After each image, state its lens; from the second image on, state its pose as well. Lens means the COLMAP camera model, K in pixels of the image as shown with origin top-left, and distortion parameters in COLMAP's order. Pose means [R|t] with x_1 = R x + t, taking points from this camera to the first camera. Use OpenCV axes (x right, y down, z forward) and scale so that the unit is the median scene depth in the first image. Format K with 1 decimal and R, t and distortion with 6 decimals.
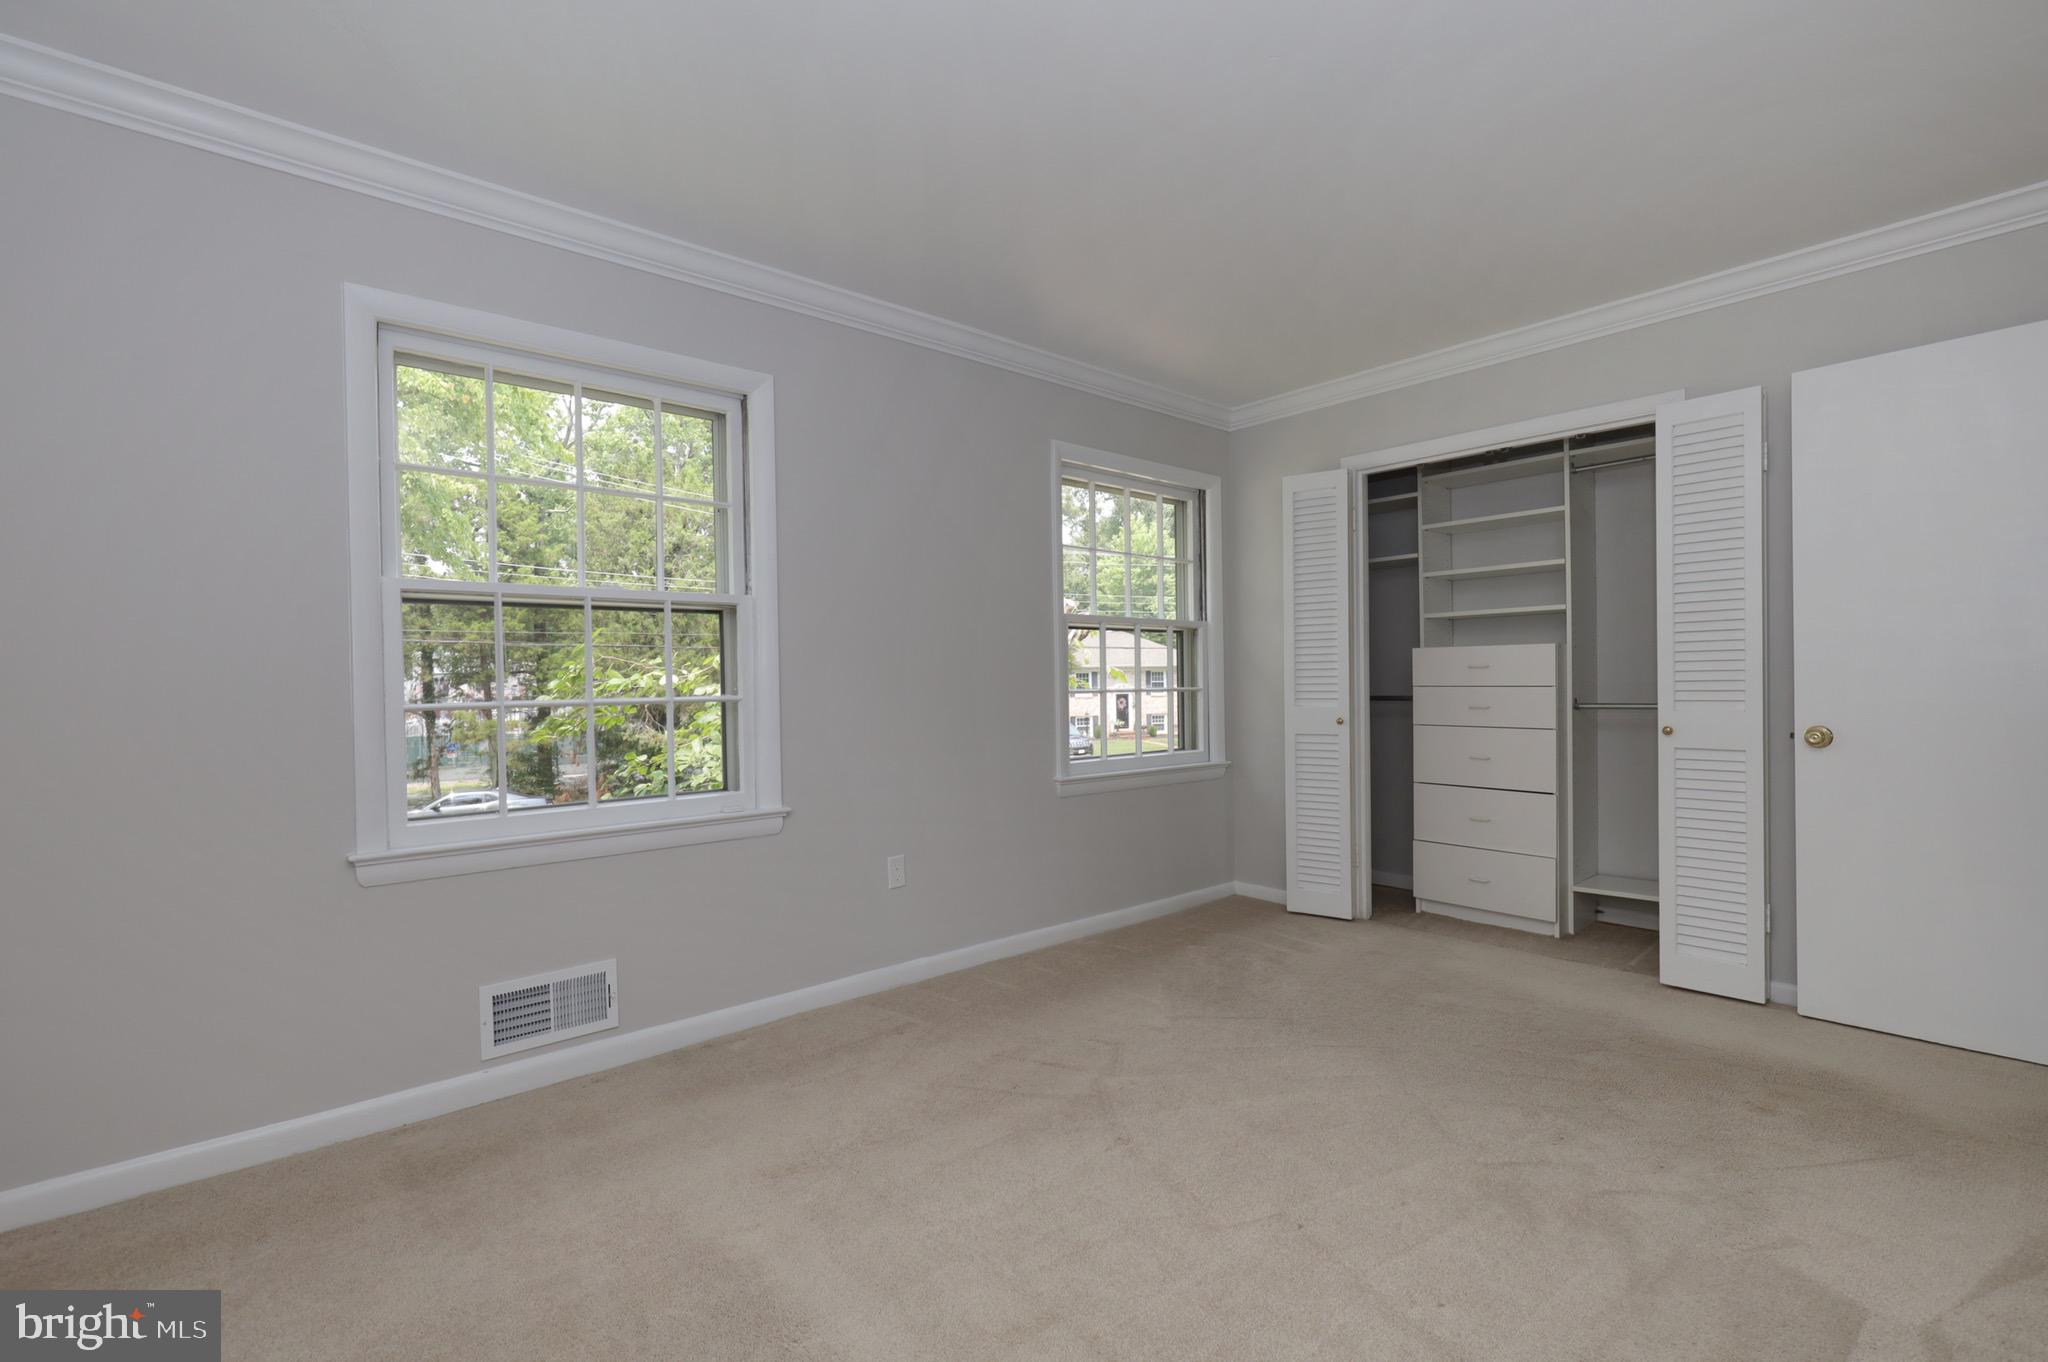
lens RADIAL K [[949.4, 0, 1024.0], [0, 949.4, 681.0], [0, 0, 1]] dist [0.000674, -0.000039]
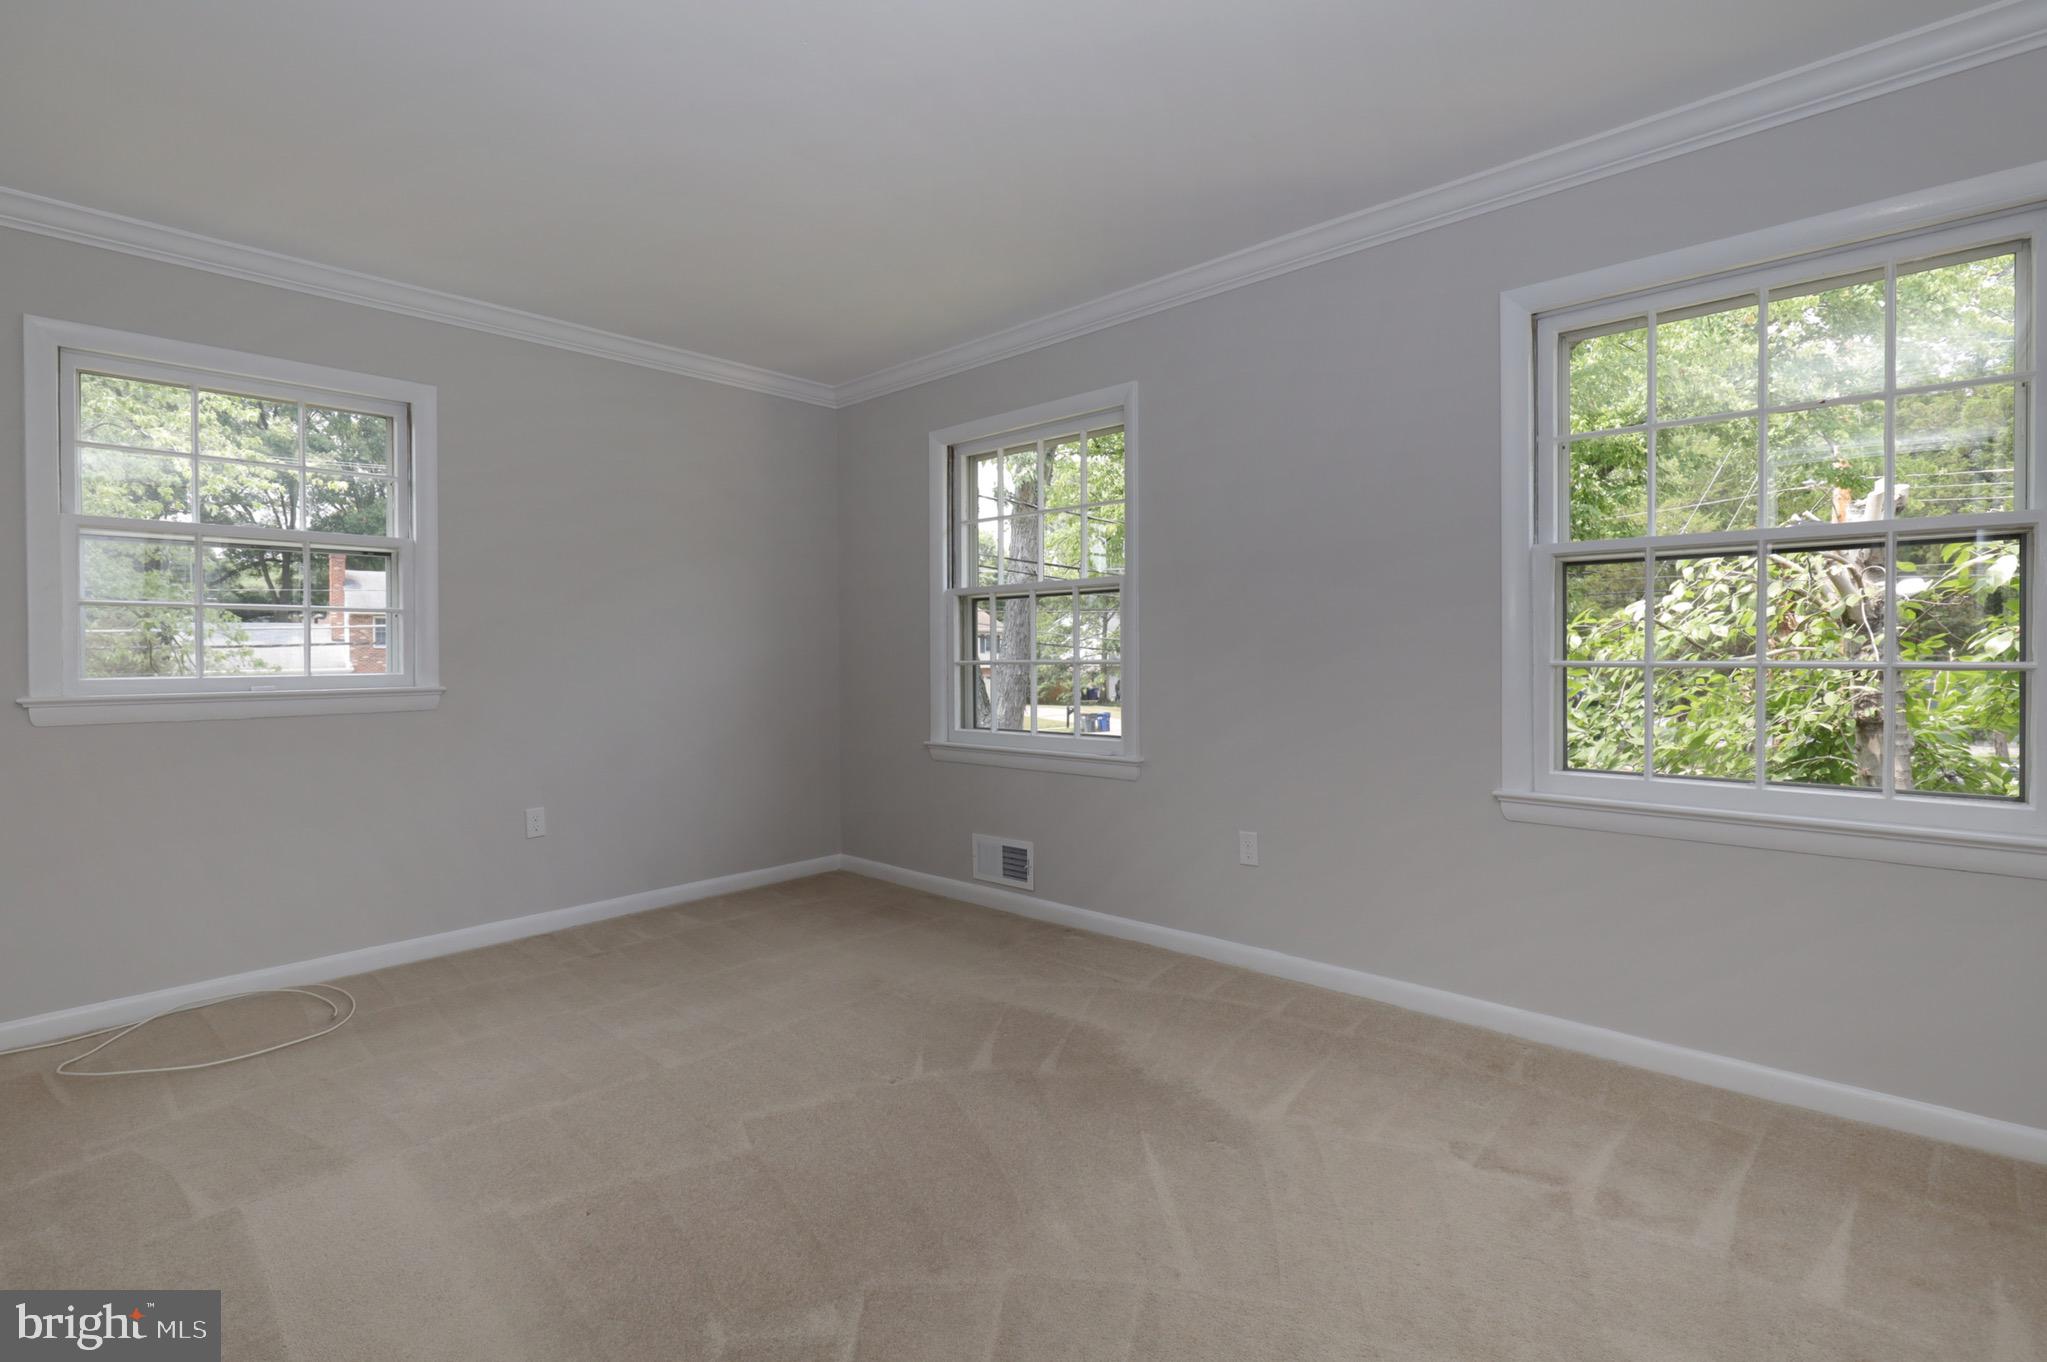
lens RADIAL K [[918.5, 0, 1029.4], [0, 918.5, 653.3], [0, 0, 1]] dist [0.000940, 0.000106]
pose [[0.113963, 0.013864, -0.993388, 0.681173], [0.006163, 0.999874, 0.014661, -0.007900], [0.993466, -0.007793, 0.113863, 0.616711]]
